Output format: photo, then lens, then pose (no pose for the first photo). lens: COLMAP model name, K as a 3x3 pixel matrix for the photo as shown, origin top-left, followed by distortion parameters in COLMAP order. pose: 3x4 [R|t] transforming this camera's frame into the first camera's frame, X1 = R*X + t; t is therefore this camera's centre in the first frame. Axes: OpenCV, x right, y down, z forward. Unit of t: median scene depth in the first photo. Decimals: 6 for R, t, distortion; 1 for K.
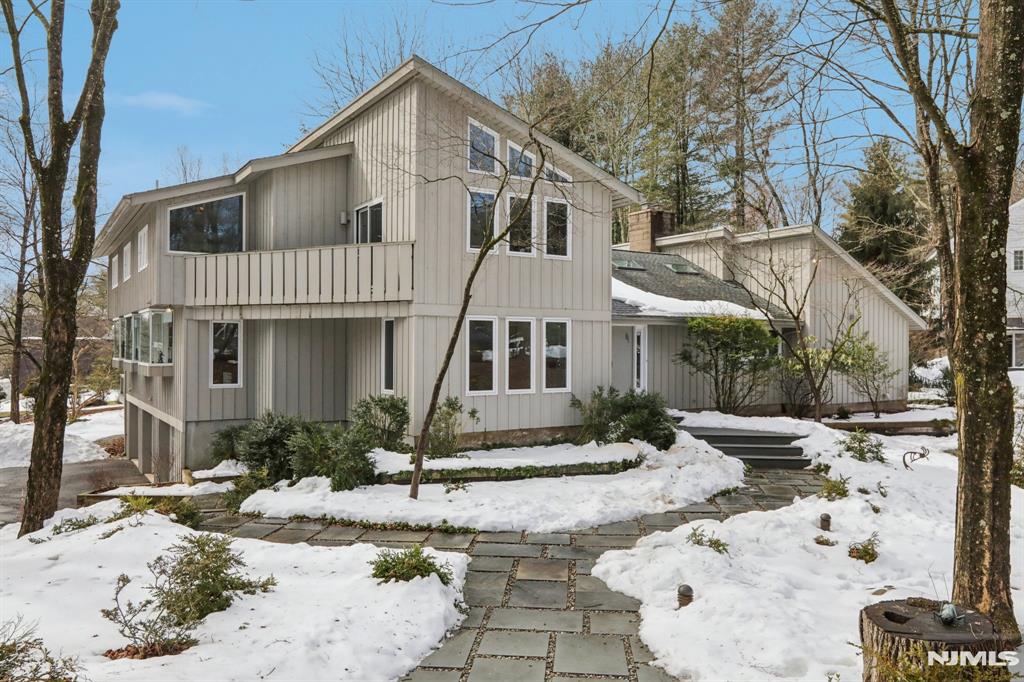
lens RADIAL K [[722.6, 0, 510.9], [0, 722.6, 351.1], [0, 0, 1]] dist [0.010341, -0.001844]
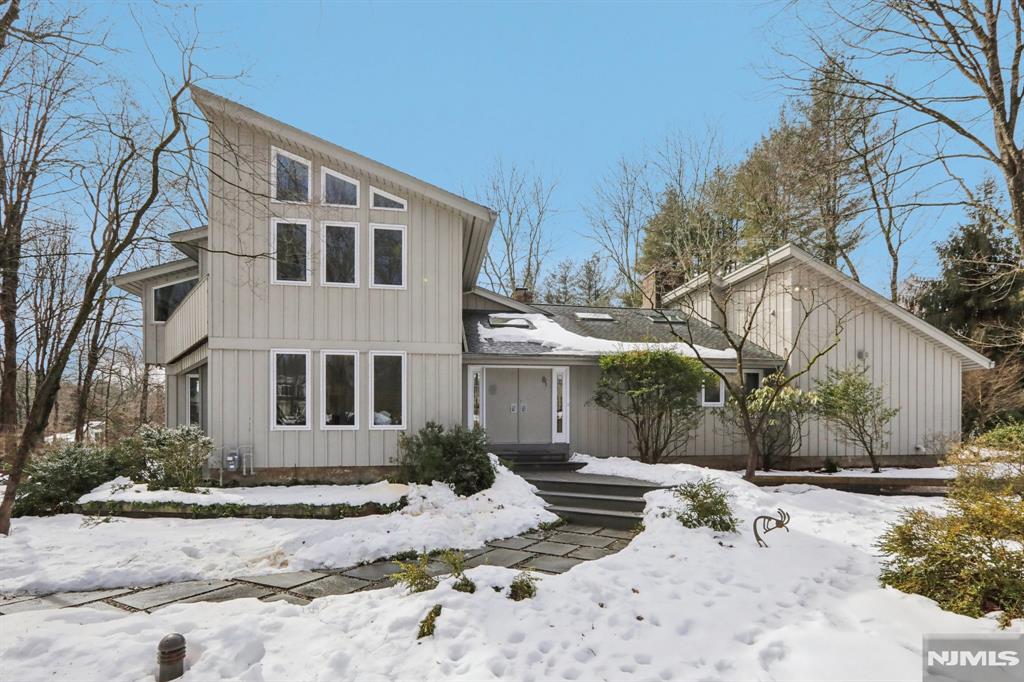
lens RADIAL K [[465.0, 0, 536.8], [0, 465.0, 432.3], [0, 0, 1]] dist [0.000065, 0.001304]
pose [[0.923873, -0.002086, -0.382694, 0.476740], [0.003837, 0.999985, 0.003814, 0.059104], [0.382681, -0.004992, 0.923867, 0.510550]]
